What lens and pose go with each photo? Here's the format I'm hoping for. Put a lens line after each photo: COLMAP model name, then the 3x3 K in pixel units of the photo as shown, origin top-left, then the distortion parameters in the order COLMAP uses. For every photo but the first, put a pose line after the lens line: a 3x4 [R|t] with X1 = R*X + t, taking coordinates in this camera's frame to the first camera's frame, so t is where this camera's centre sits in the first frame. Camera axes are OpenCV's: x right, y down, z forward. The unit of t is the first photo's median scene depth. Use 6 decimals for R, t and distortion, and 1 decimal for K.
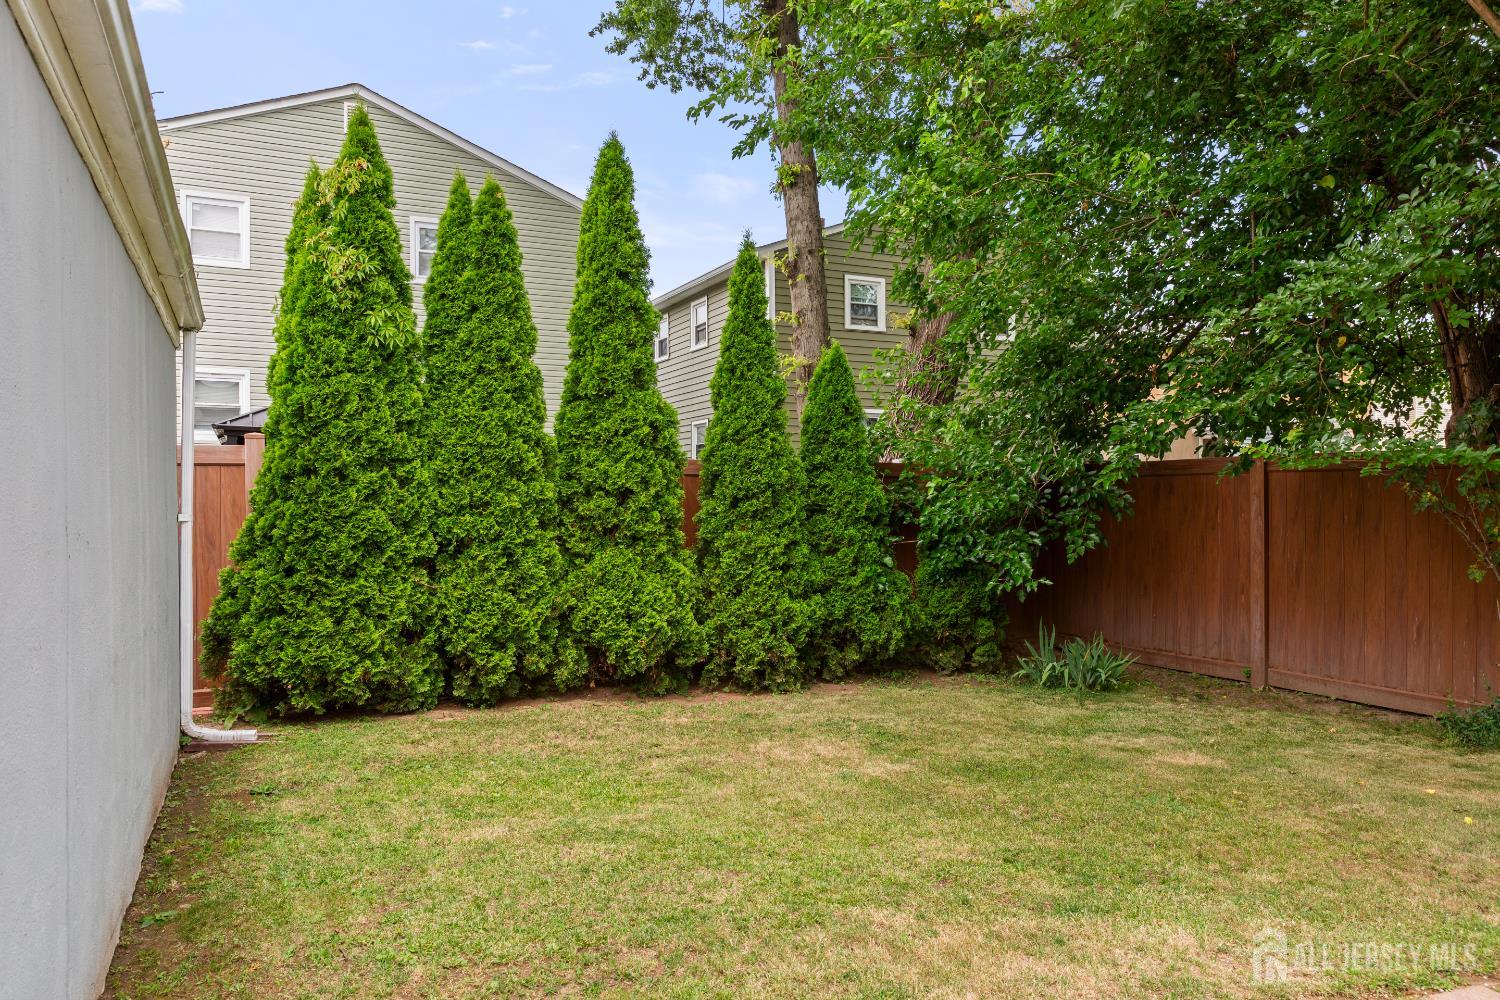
lens RADIAL K [[1010.8, 0, 743.0], [0, 1010.8, 504.8], [0, 0, 1]] dist [0.009892, -0.005723]
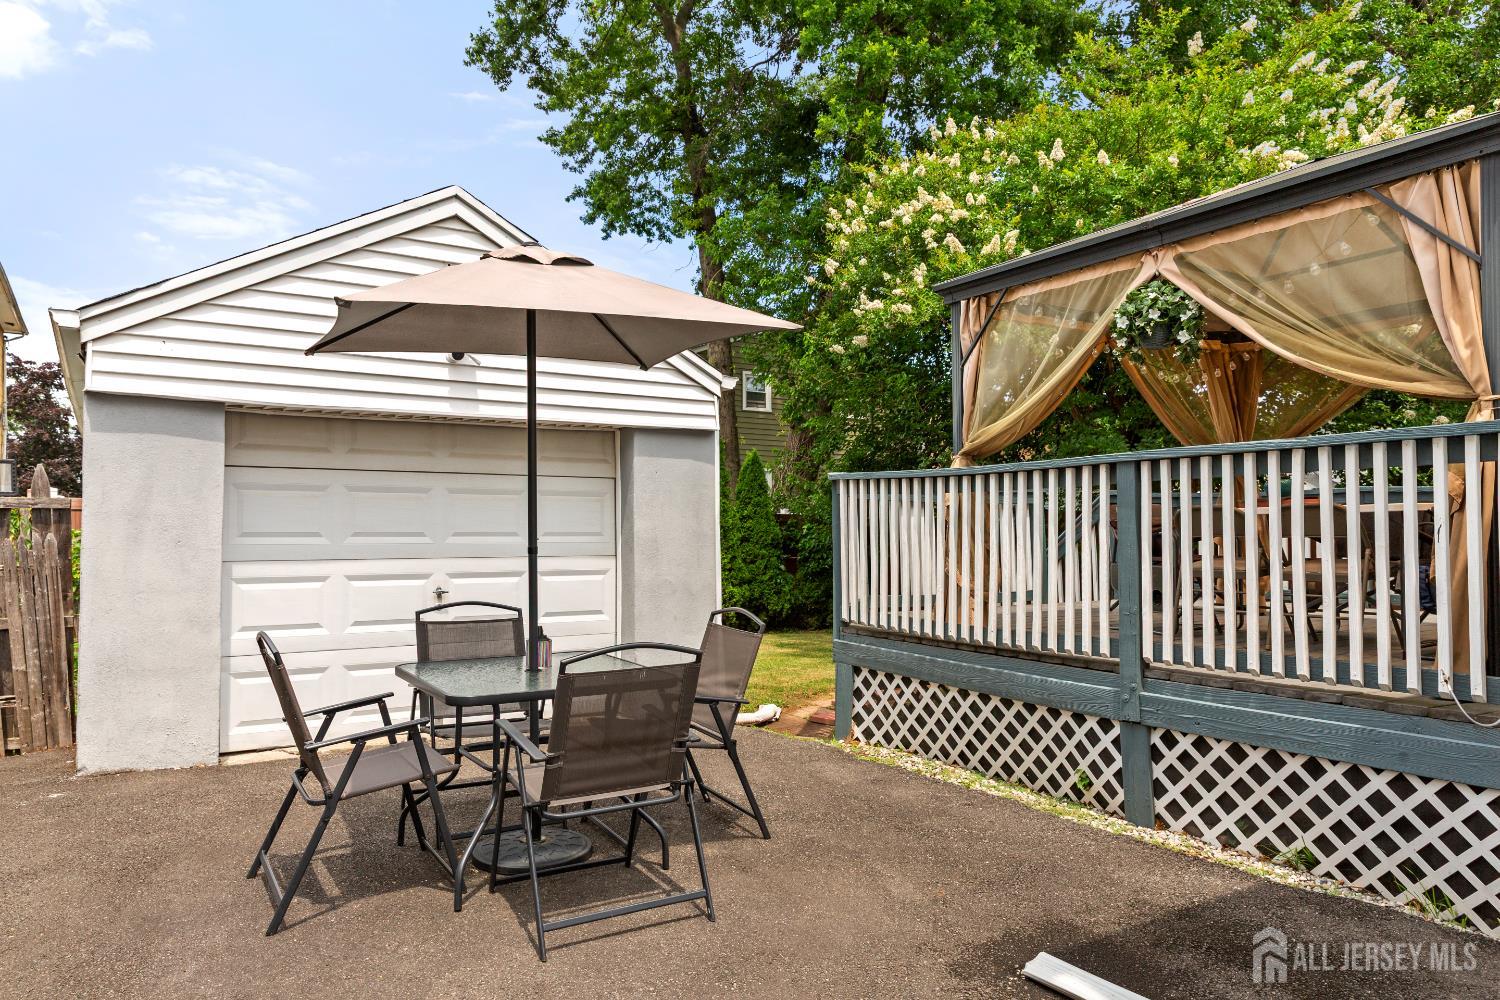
lens RADIAL K [[1010.8, 0, 748.7], [0, 1010.8, 503.2], [0, 0, 1]] dist [0.009892, -0.005723]
pose [[0.991098, 0.013526, 0.132448, -0.163060], [-0.009079, 0.999377, -0.034119, 0.000668], [-0.132827, 0.032613, 0.990603, -0.827715]]
